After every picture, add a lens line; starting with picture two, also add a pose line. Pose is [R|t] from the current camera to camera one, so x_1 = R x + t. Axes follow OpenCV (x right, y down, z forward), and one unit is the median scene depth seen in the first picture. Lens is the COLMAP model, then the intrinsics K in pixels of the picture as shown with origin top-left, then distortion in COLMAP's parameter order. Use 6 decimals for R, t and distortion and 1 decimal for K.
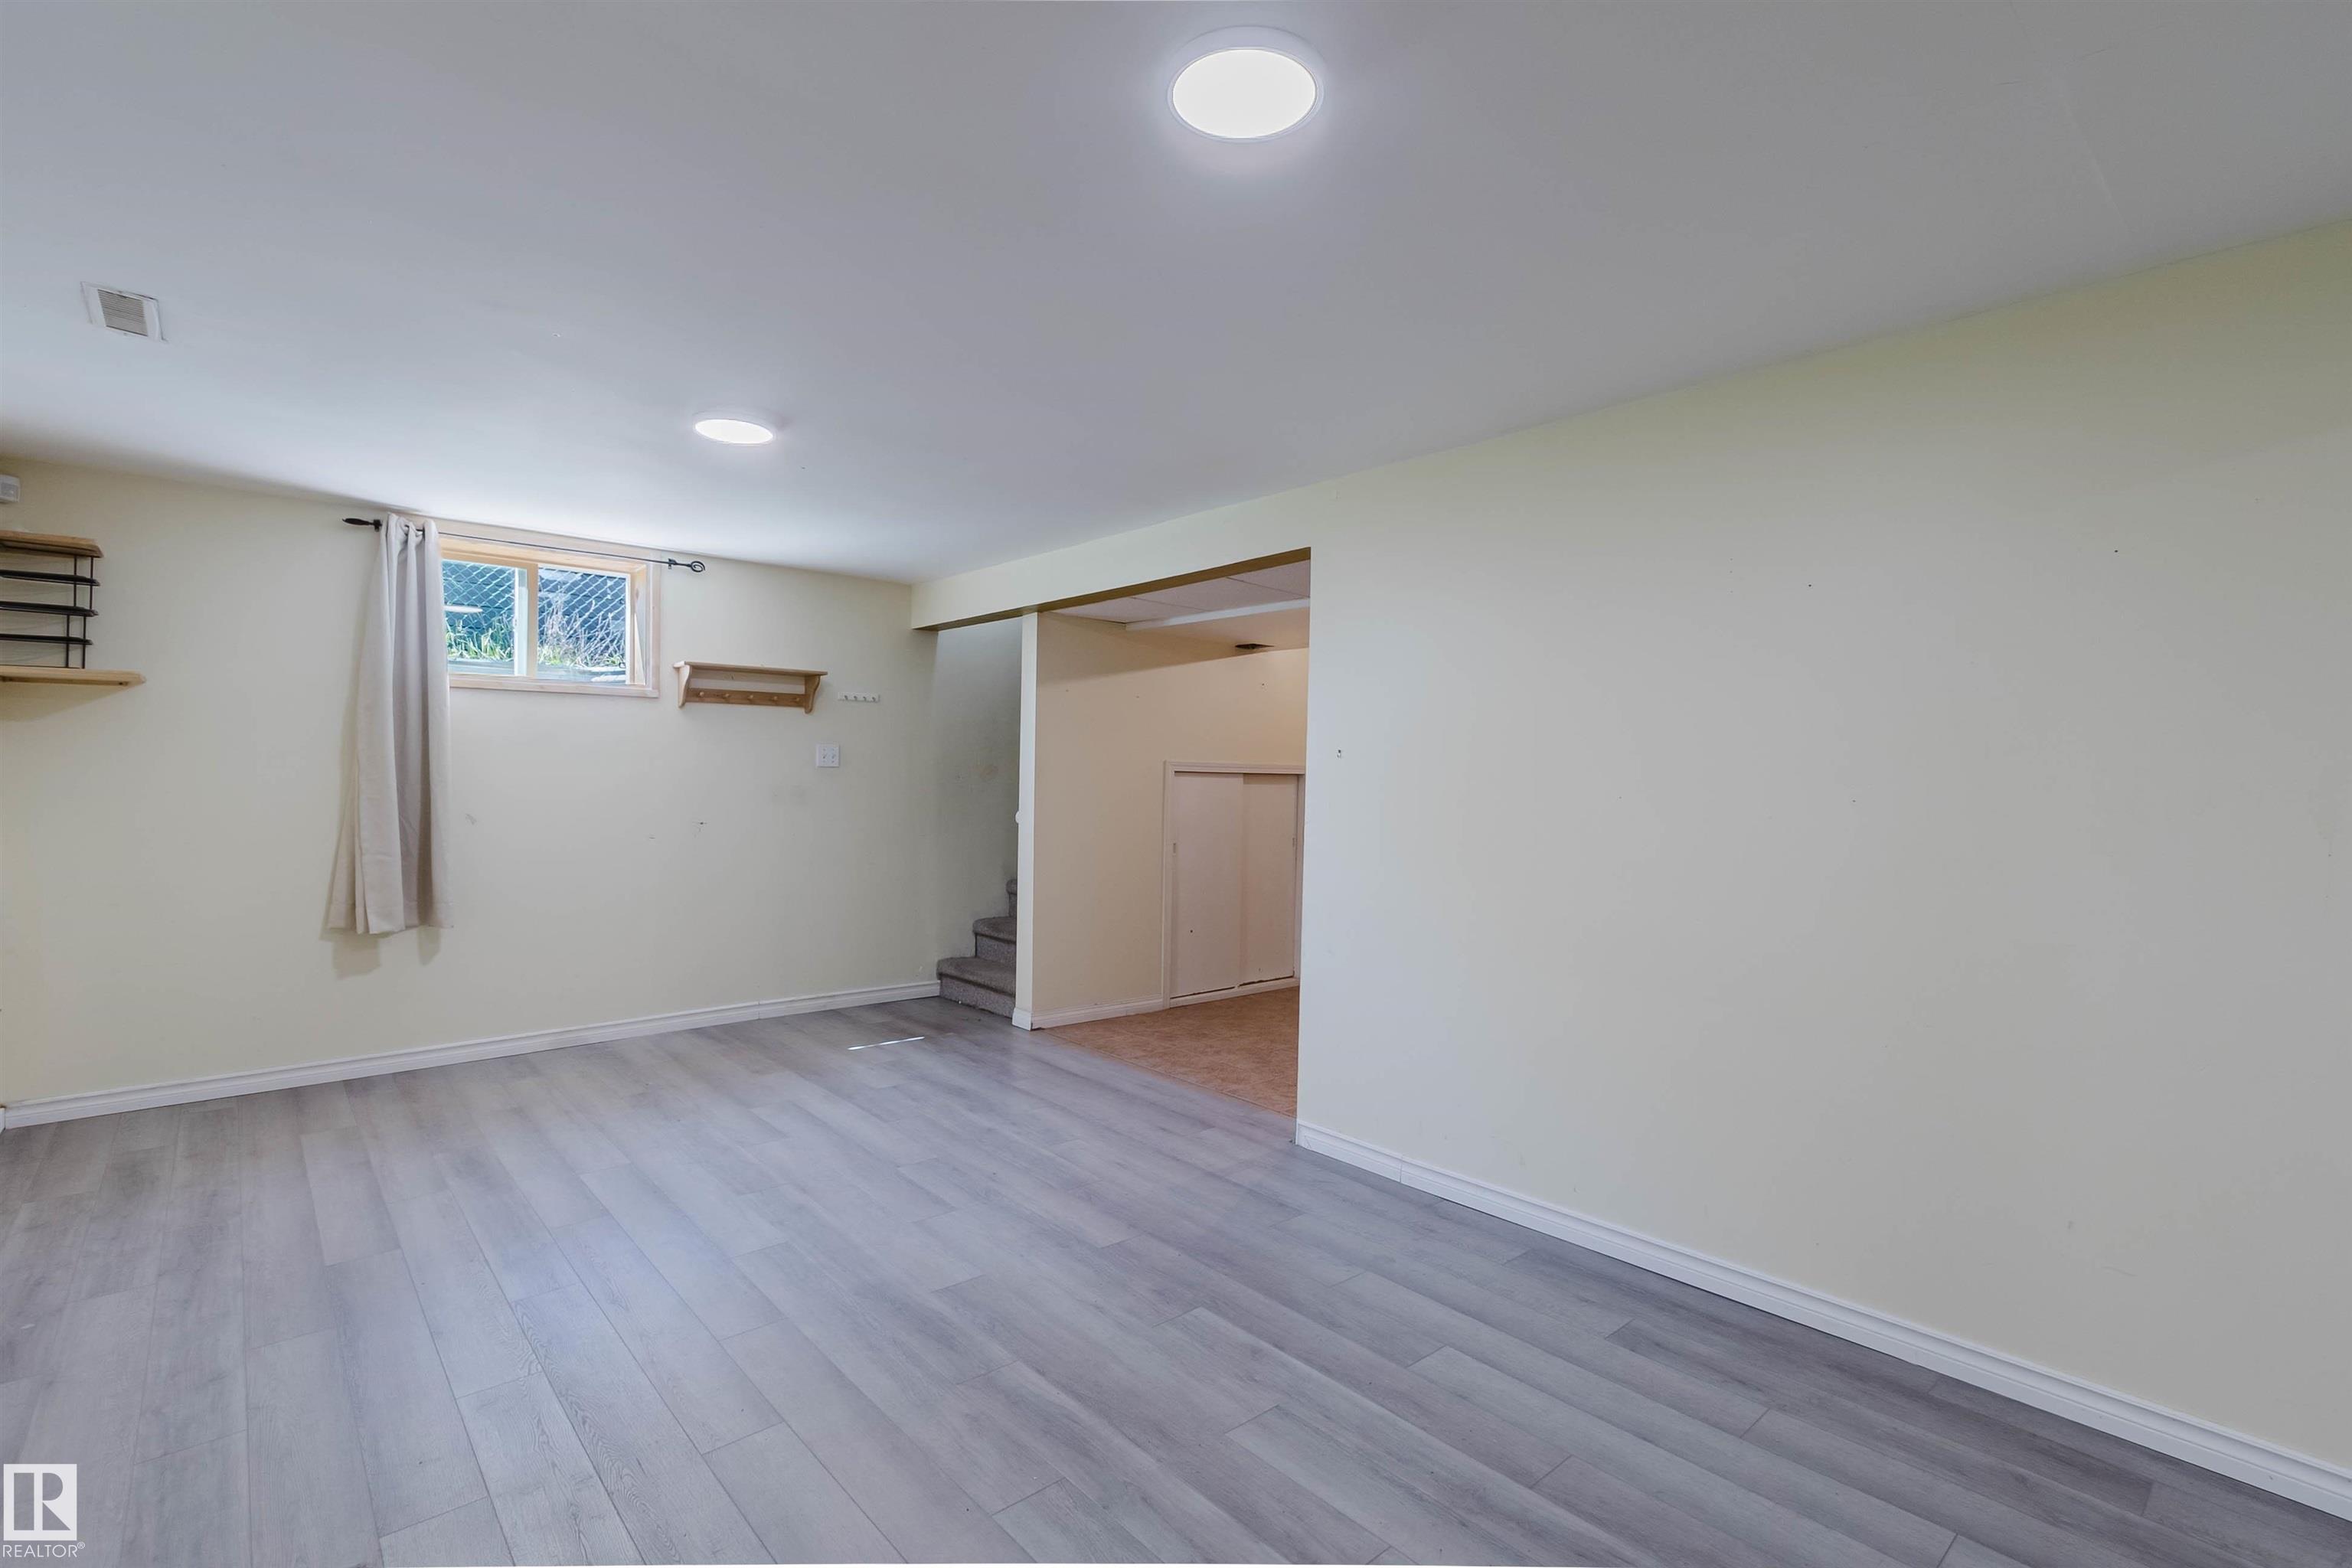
lens RADIAL K [[1059.1, 0, 1176.1], [0, 1059.1, 773.8], [0, 0, 1]] dist [0.005569, -0.000375]
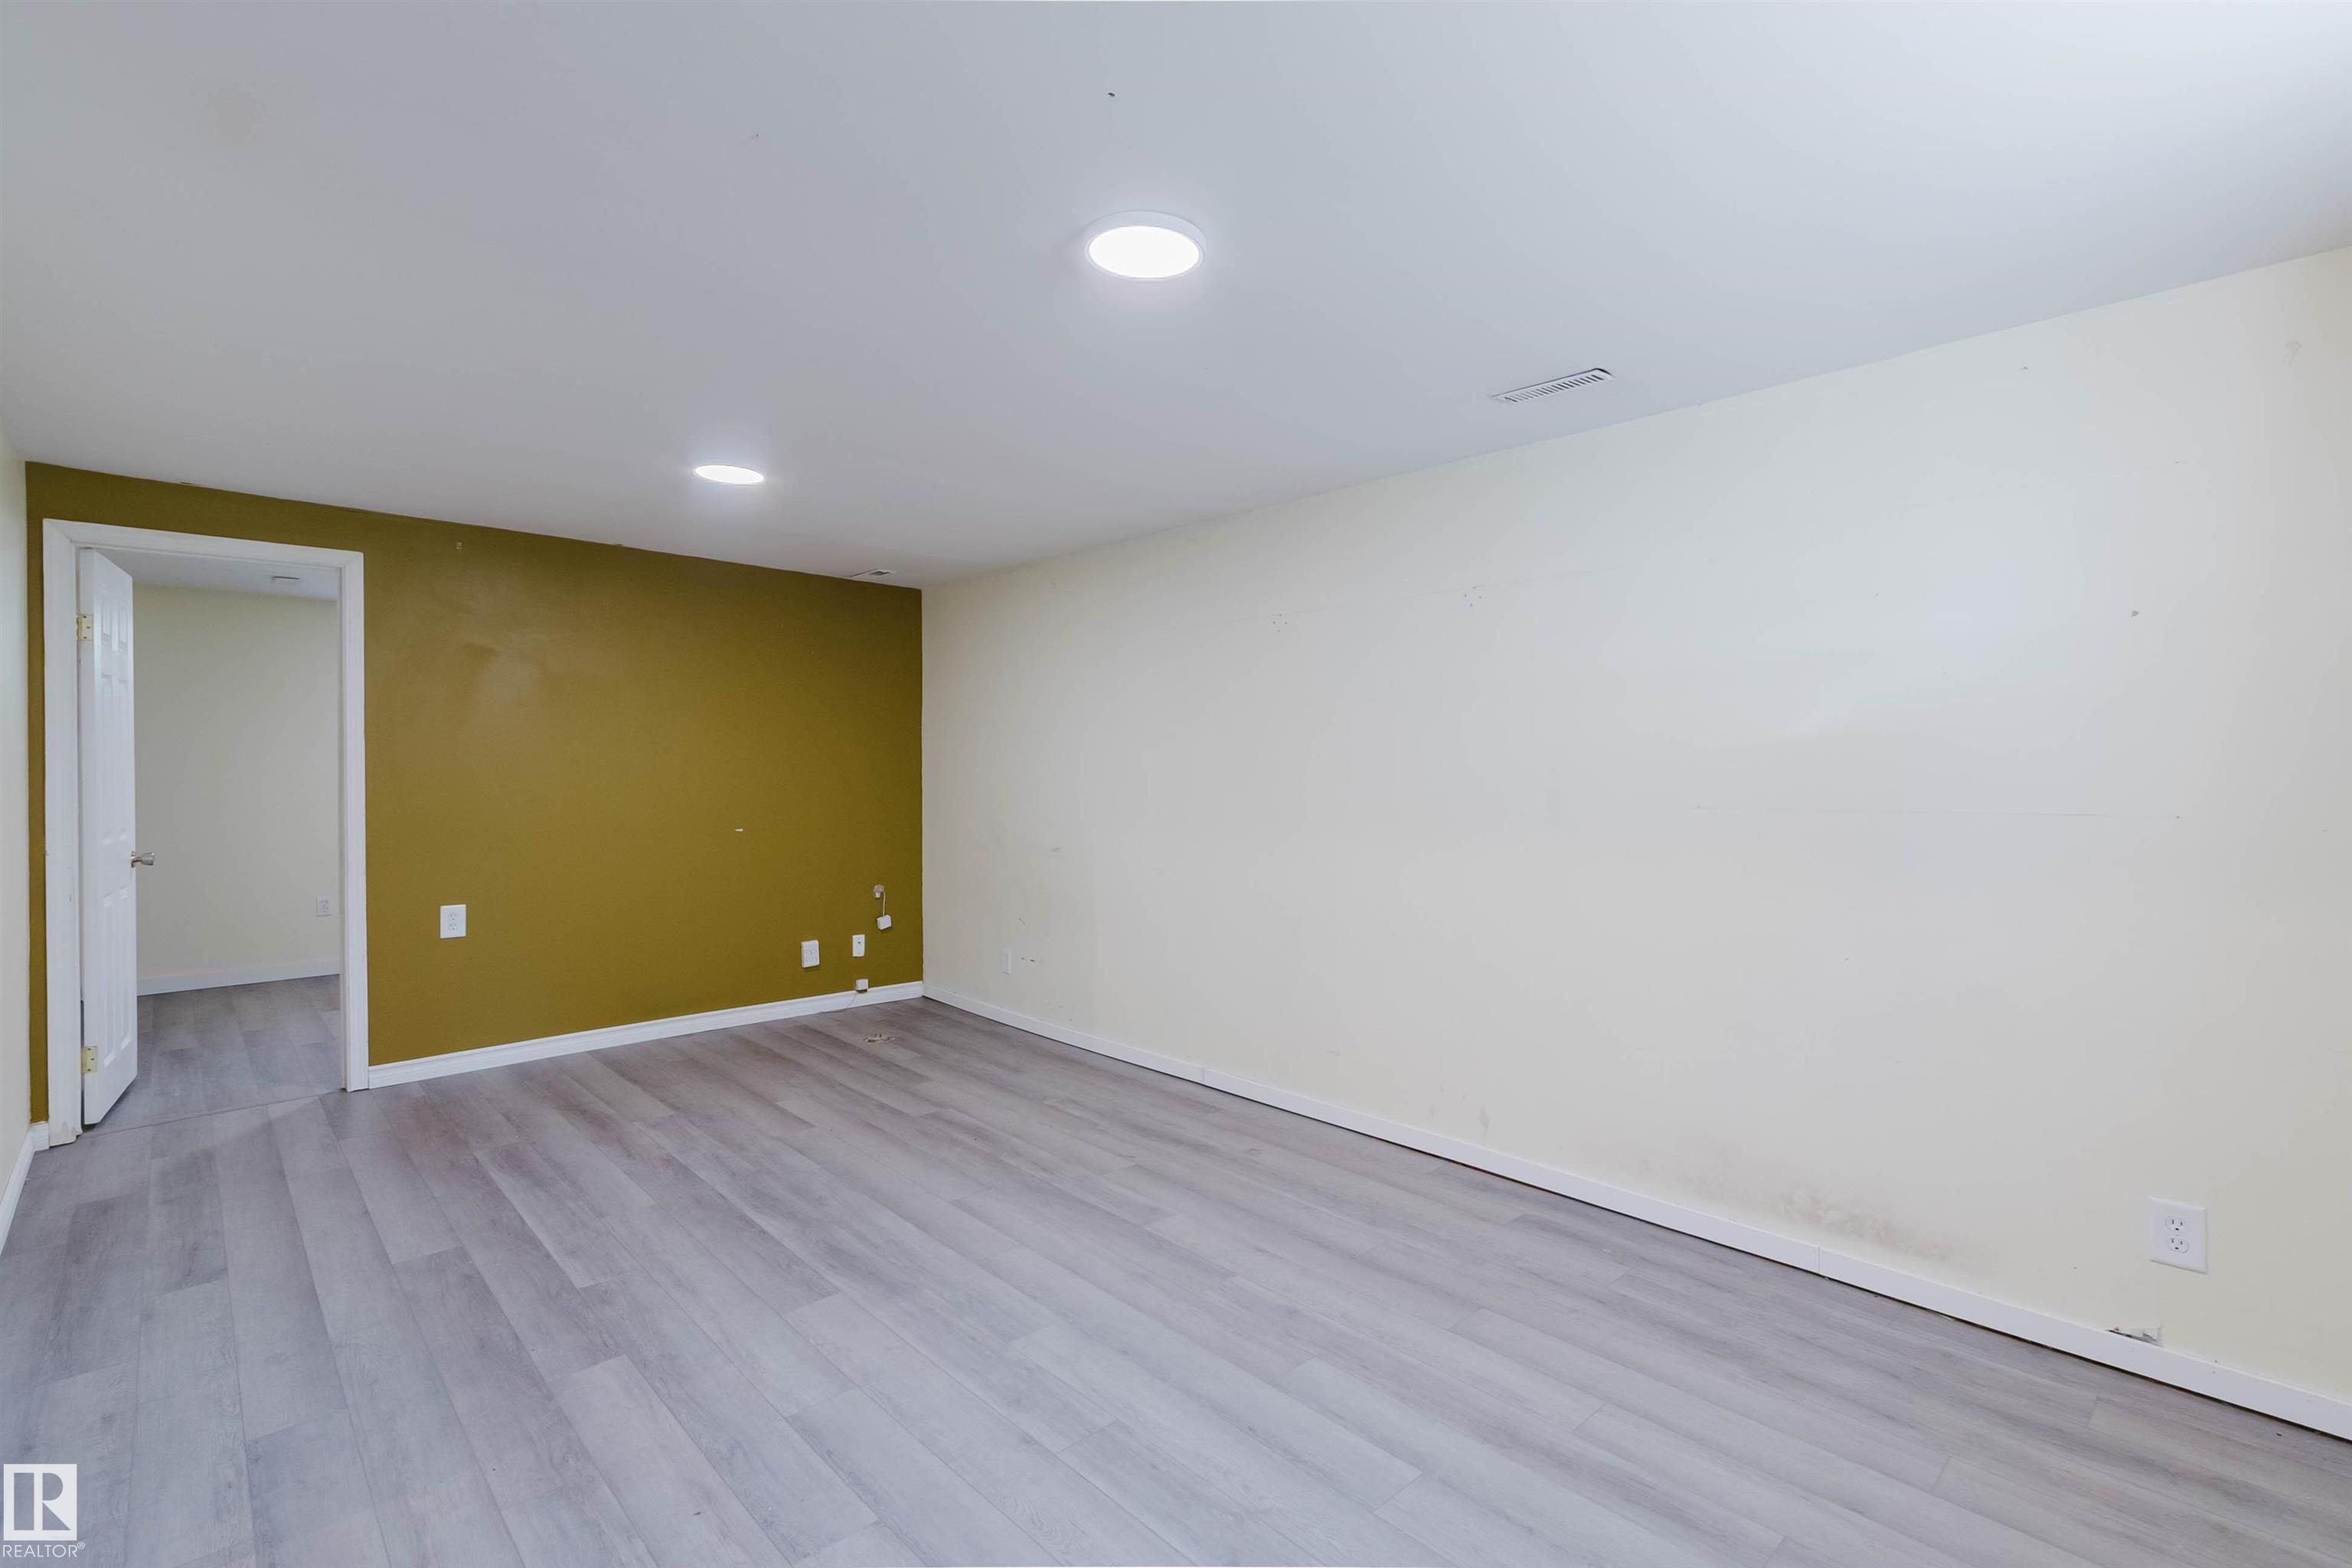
lens RADIAL K [[1059.1, 0, 1176.1], [0, 1059.1, 773.8], [0, 0, 1]] dist [0.005569, -0.000375]
pose [[-0.999456, -0.016898, -0.028316, -0.538841], [-0.017066, 0.999838, 0.005724, -0.013997], [0.028214, 0.006204, -0.999583, 2.118643]]
